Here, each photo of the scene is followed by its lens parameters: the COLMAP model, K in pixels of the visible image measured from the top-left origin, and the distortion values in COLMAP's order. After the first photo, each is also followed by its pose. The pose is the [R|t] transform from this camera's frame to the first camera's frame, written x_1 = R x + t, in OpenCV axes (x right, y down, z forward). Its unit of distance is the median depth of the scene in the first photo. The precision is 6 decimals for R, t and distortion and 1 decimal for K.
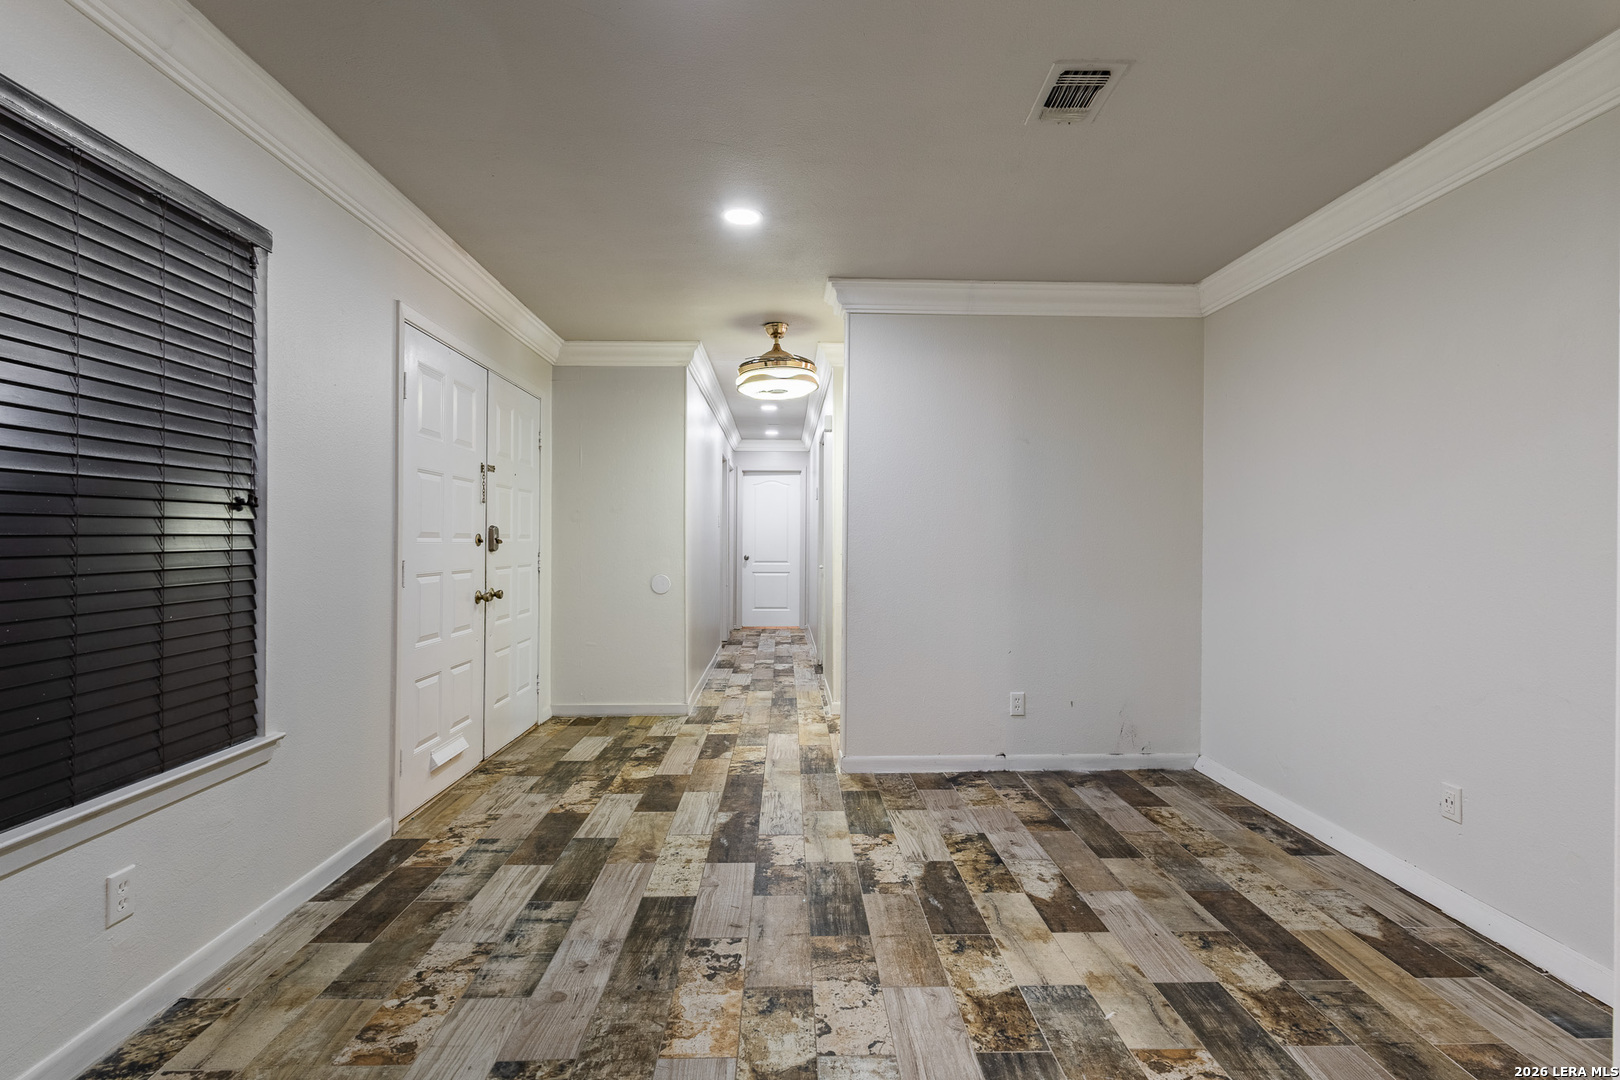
lens RADIAL K [[736.1, 0, 812.7], [0, 736.1, 542.3], [0, 0, 1]] dist [0.009356, -0.001604]
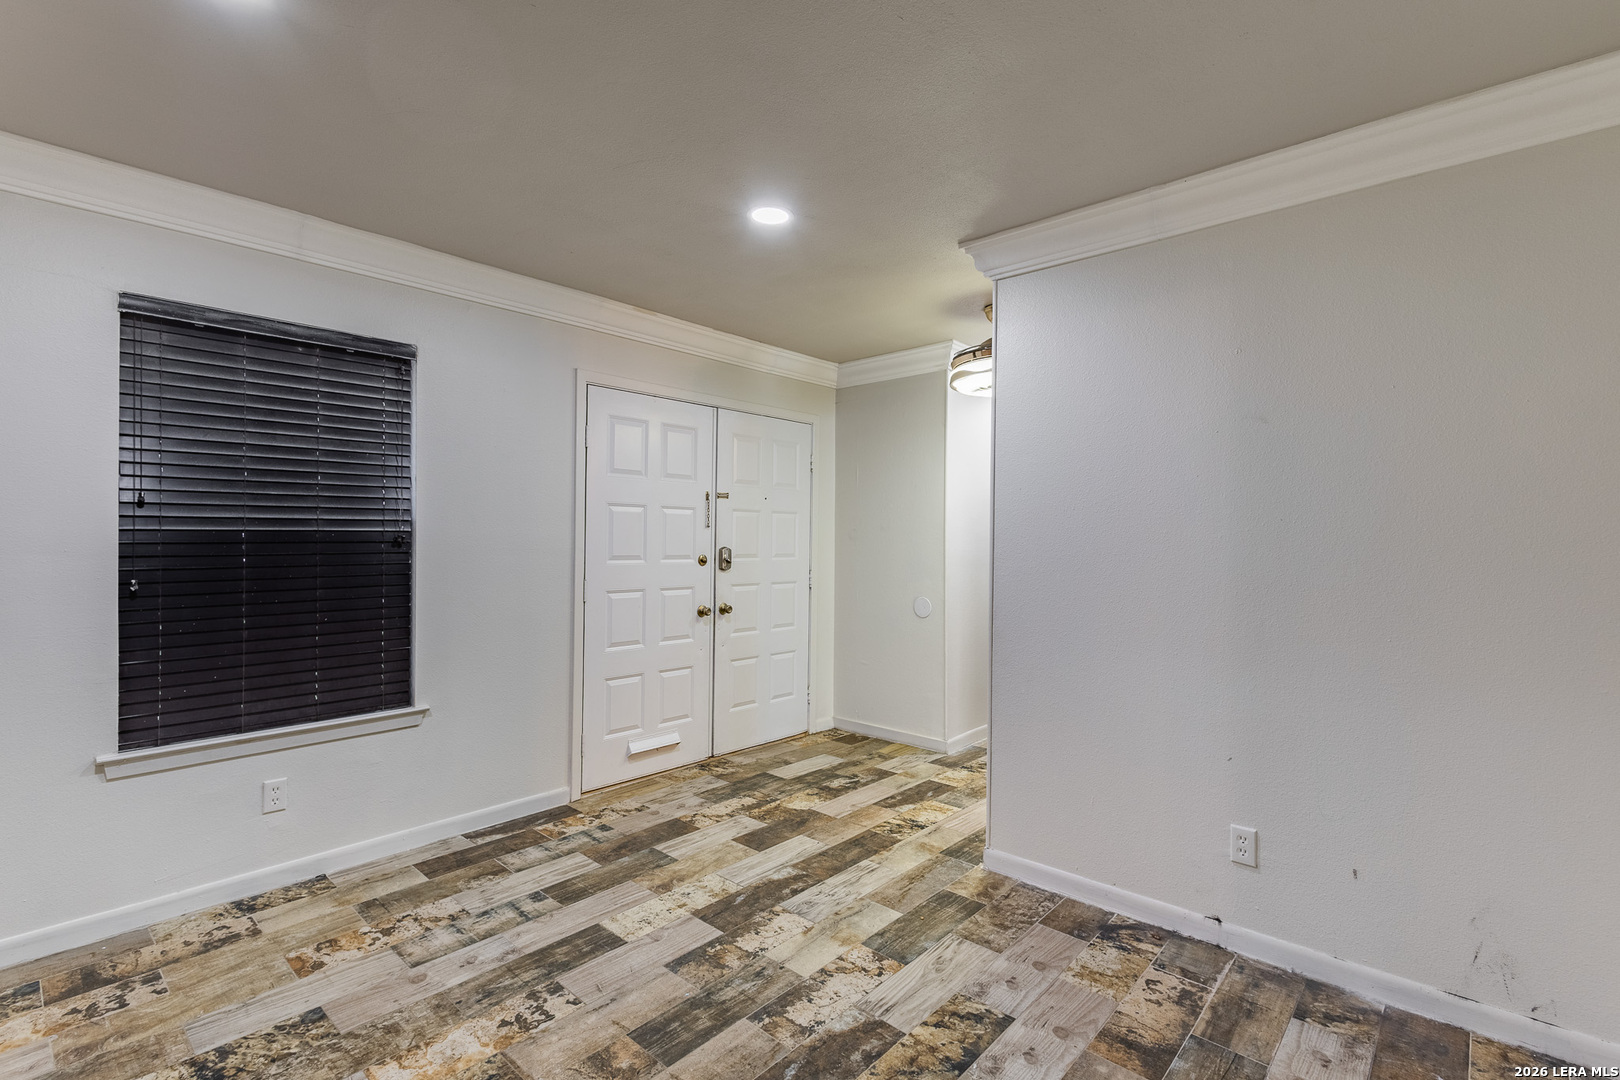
lens RADIAL K [[736.1, 0, 805.3], [0, 736.1, 542.1], [0, 0, 1]] dist [0.009356, -0.001604]
pose [[0.720308, 0.005504, -0.693632, 0.577186], [-0.008017, 0.999968, -0.000392, -0.041714], [0.693608, 0.005843, 0.720329, 0.387679]]
